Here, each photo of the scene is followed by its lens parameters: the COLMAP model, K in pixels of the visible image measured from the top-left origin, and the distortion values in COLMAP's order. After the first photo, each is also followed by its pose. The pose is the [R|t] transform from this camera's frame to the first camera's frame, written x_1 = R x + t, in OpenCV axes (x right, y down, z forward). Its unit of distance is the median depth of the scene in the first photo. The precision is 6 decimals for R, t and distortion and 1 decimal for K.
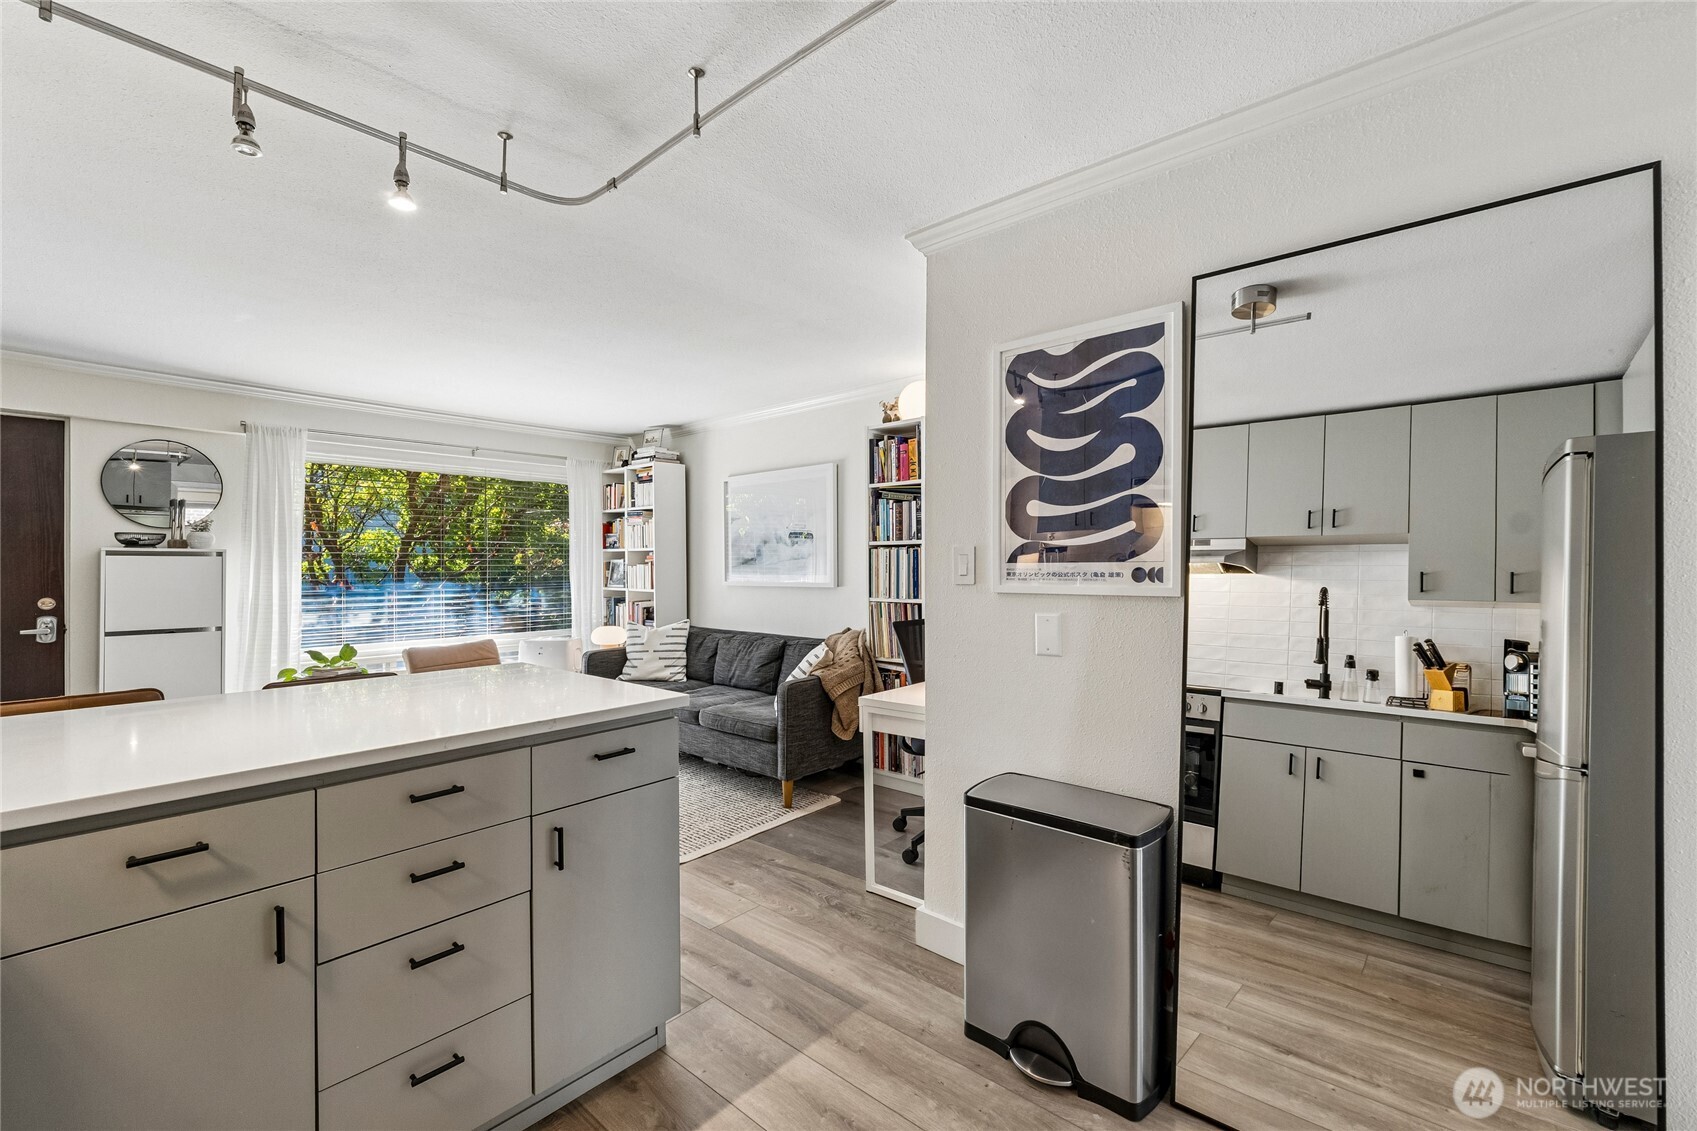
lens RADIAL K [[712.3, 0, 853.5], [0, 712.3, 571.1], [0, 0, 1]] dist [-0.001974, -0.000169]
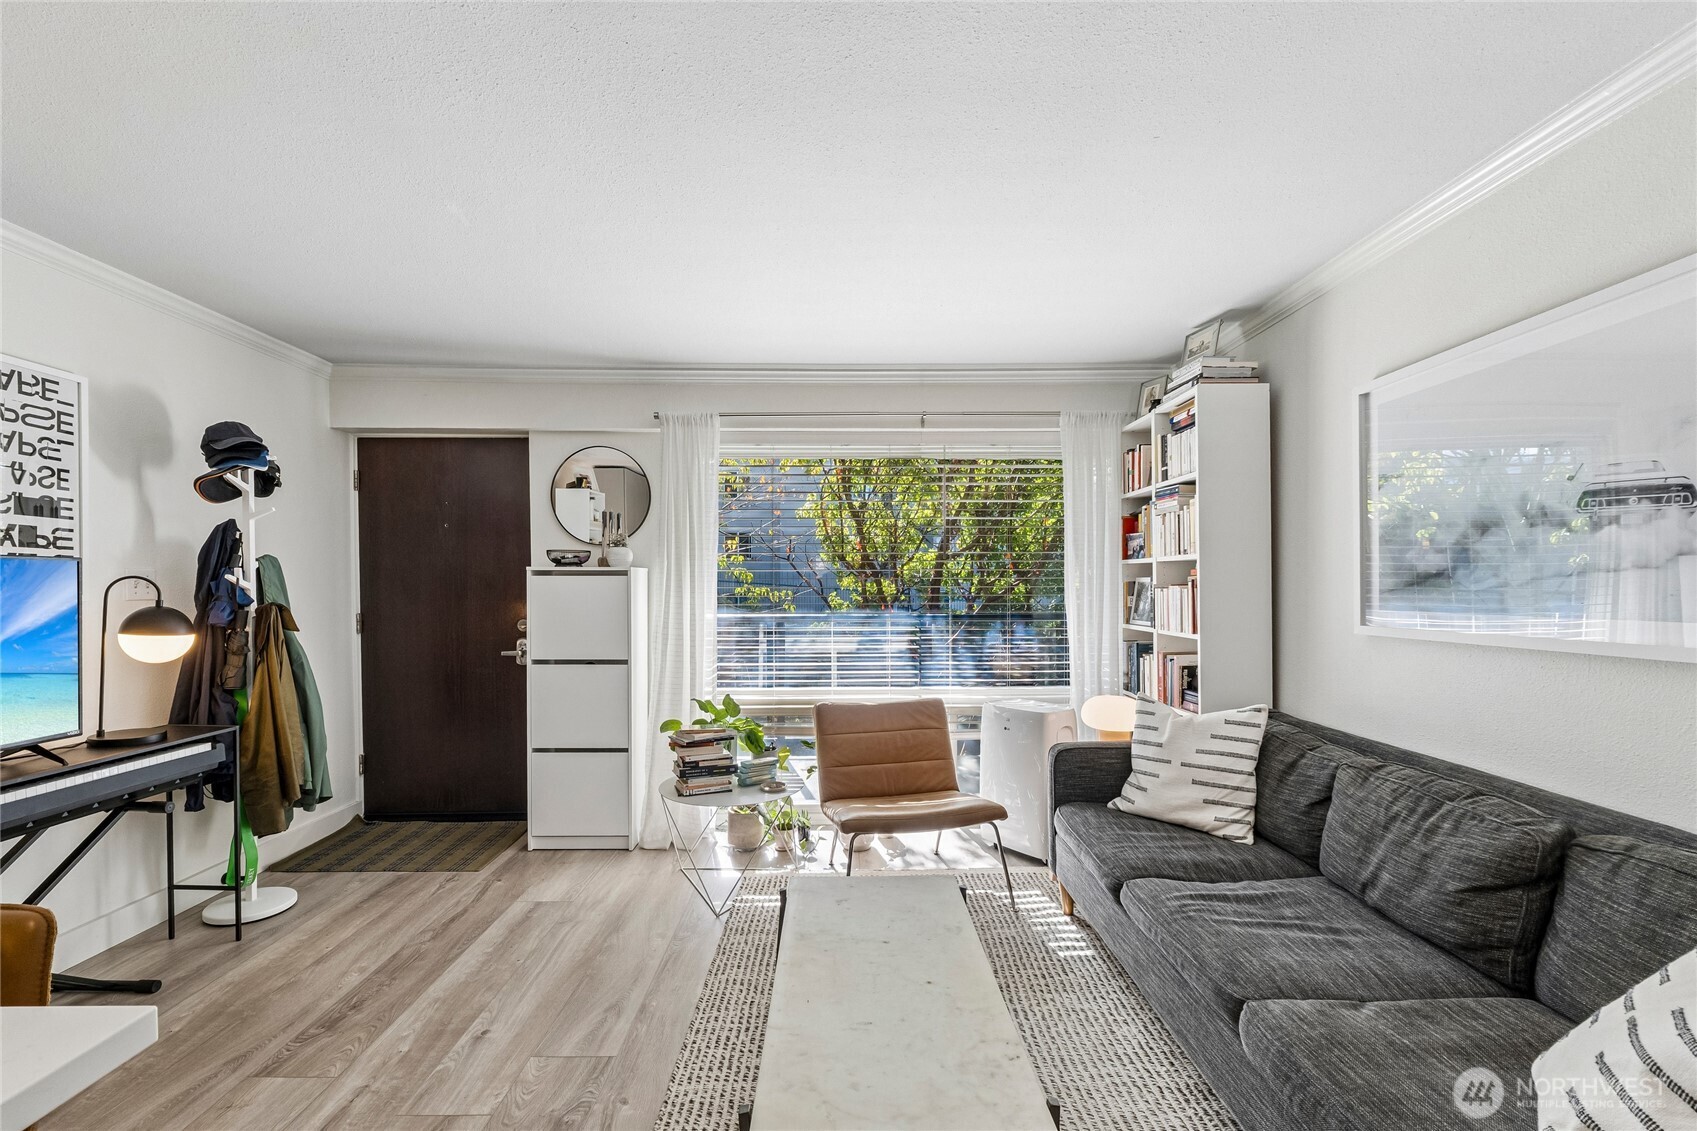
lens RADIAL K [[714.4, 0, 856.2], [0, 714.4, 591.4], [0, 0, 1]] dist [-0.002683, -0.000273]
pose [[0.672752, 0.008442, -0.739820, -0.066634], [-0.007426, 0.999962, 0.004658, -0.006348], [0.739831, 0.002360, 0.672788, 0.483424]]
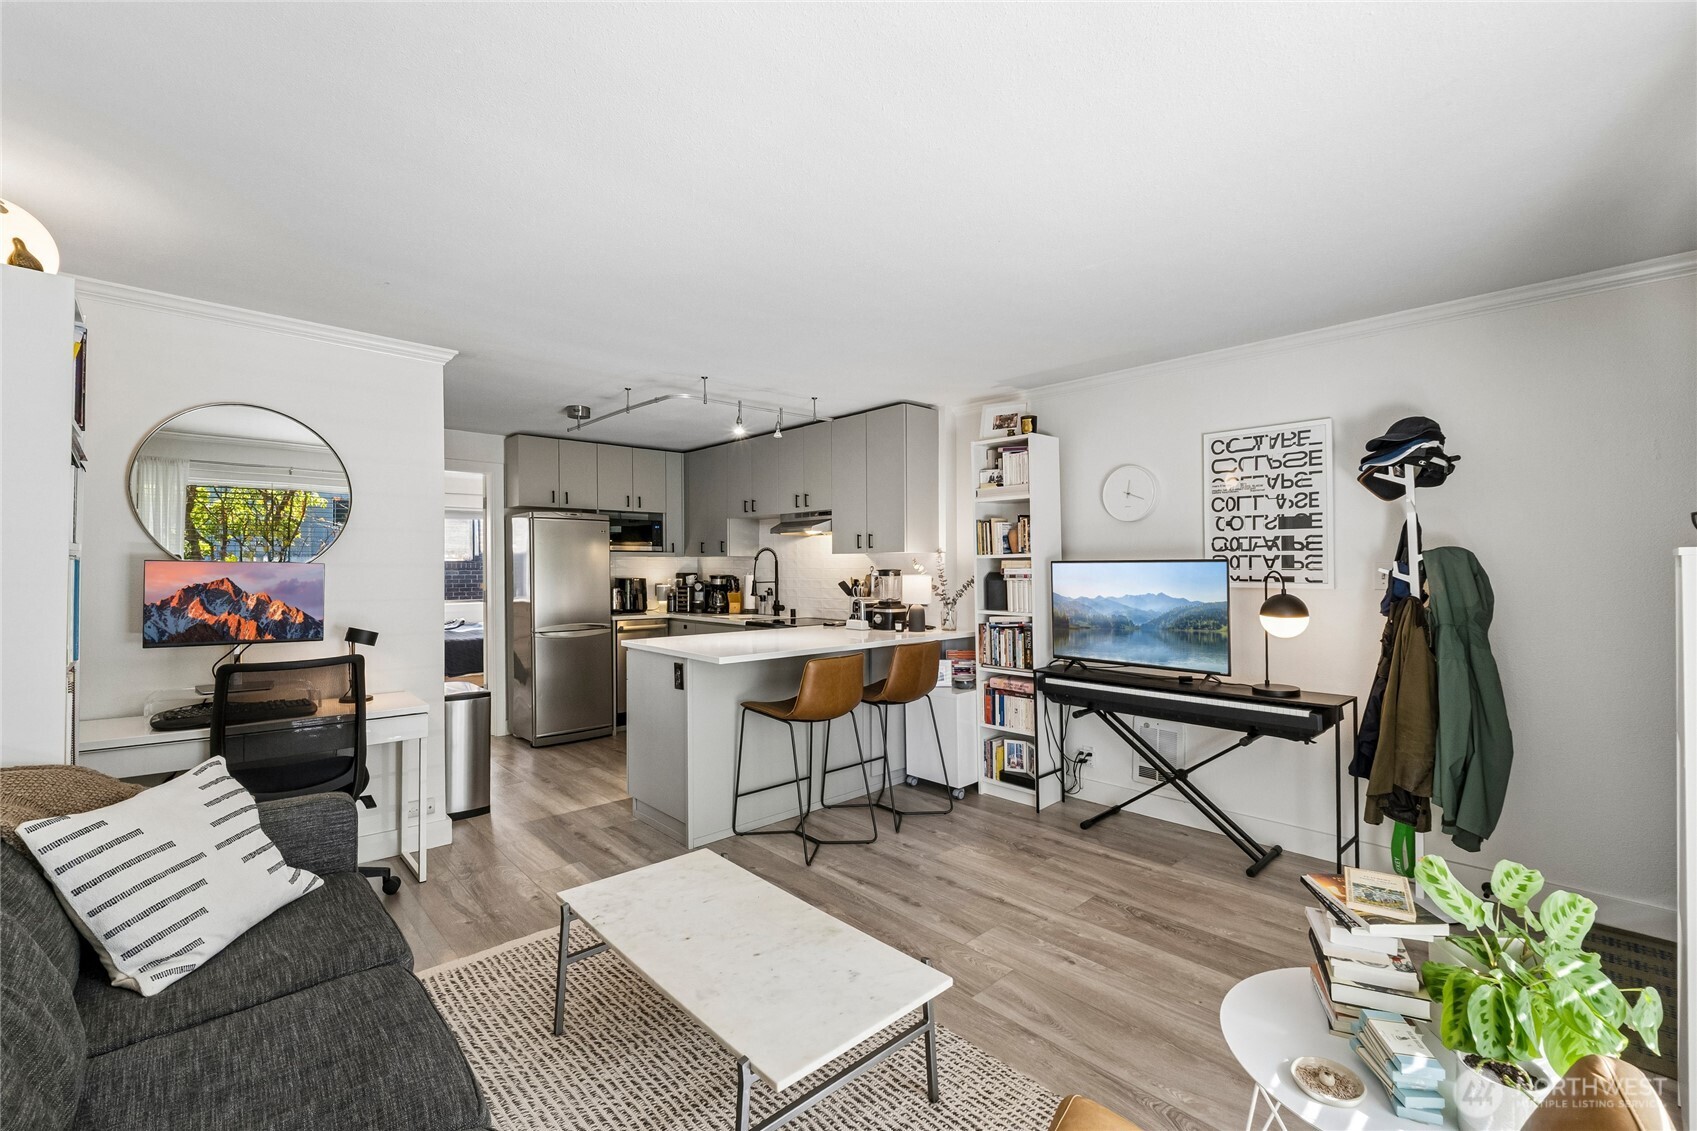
lens RADIAL K [[737.3, 0, 851.6], [0, 737.3, 559.5], [0, 0, 1]] dist [-0.003517, -0.000566]
pose [[-0.993913, 0.006772, 0.109959, -0.398634], [0.006873, 0.999976, 0.000539, -0.021932], [-0.109952, 0.001291, -0.993936, 1.074778]]
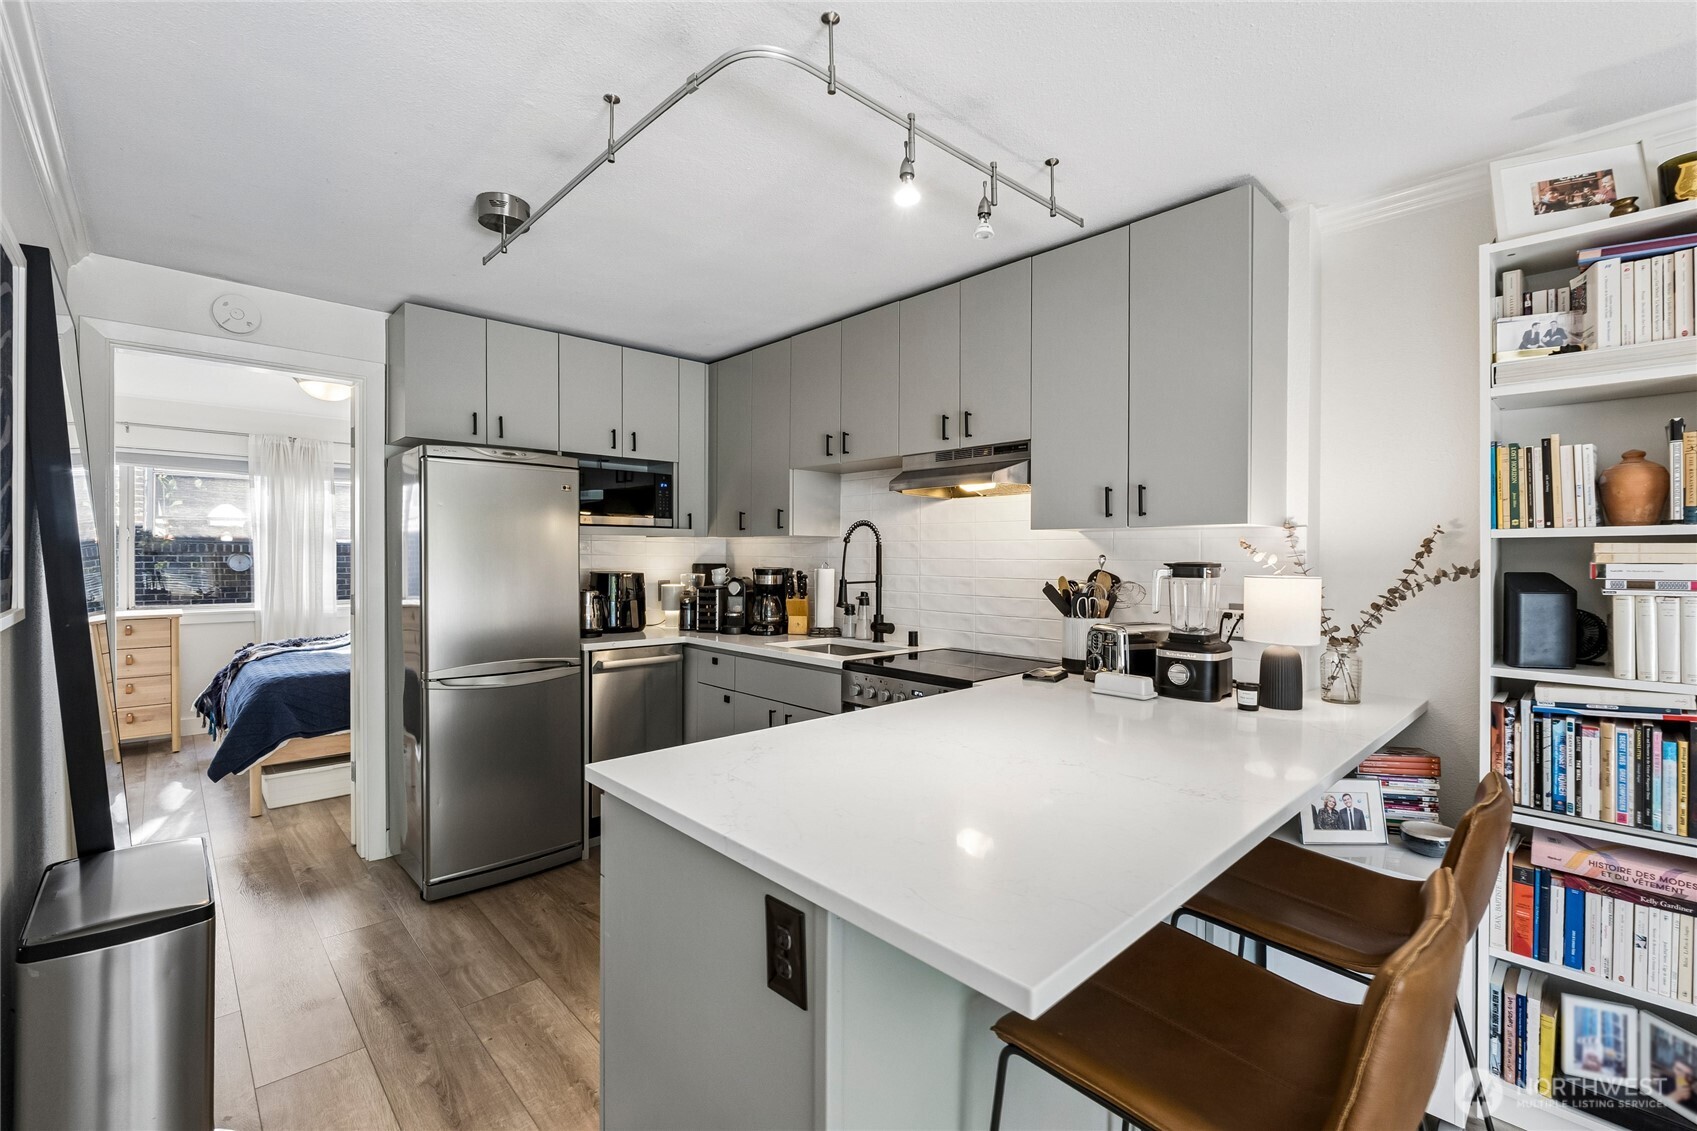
lens RADIAL K [[737.3, 0, 851.6], [0, 737.3, 559.5], [0, 0, 1]] dist [-0.003517, -0.000566]
pose [[-0.995515, -0.003017, 0.094555, -0.202221], [-0.001509, 0.999871, 0.016013, -0.017216], [-0.094591, 0.015799, -0.995391, 0.611097]]
